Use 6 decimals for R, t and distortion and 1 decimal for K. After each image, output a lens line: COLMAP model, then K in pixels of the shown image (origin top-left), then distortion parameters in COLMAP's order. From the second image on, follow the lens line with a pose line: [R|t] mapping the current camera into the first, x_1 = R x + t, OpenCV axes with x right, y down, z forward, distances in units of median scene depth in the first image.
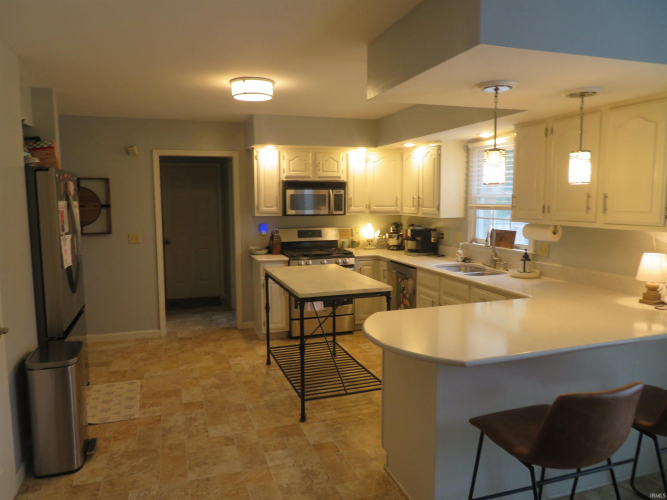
lens RADIAL K [[472.6, 0, 325.0], [0, 472.6, 250.6], [0, 0, 1]] dist [-0.007945, -0.003237]
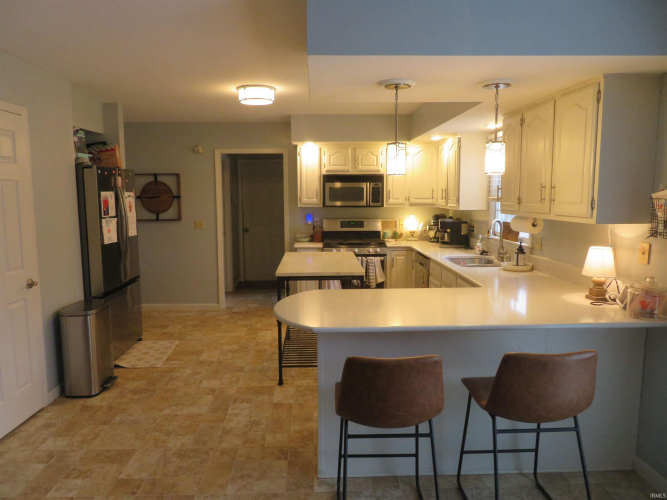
lens RADIAL K [[472.6, 0, 326.9], [0, 472.6, 250.3], [0, 0, 1]] dist [-0.007945, -0.003237]
pose [[0.958000, 0.036427, -0.284447, 0.295676], [-0.033188, 0.999318, 0.016201, 0.010537], [0.284843, -0.006081, 0.958555, -0.048953]]
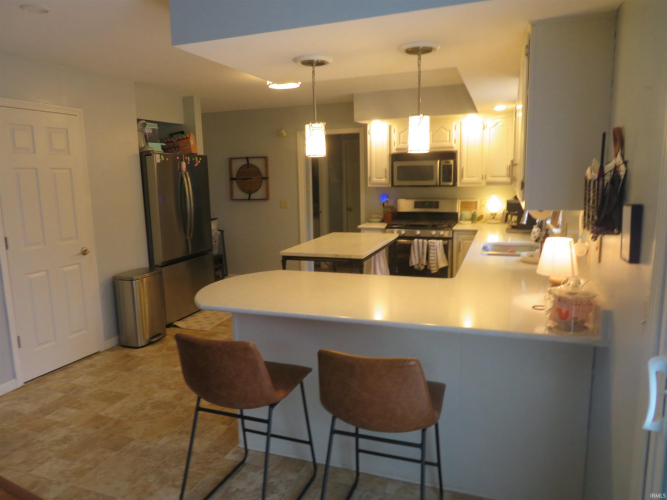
lens RADIAL K [[472.6, 0, 328.2], [0, 472.6, 247.9], [0, 0, 1]] dist [-0.007945, -0.003237]
pose [[0.779786, 0.086394, -0.620057, 0.592247], [-0.052000, 0.995948, 0.073372, -0.009524], [0.623883, -0.024972, 0.781118, 0.108704]]
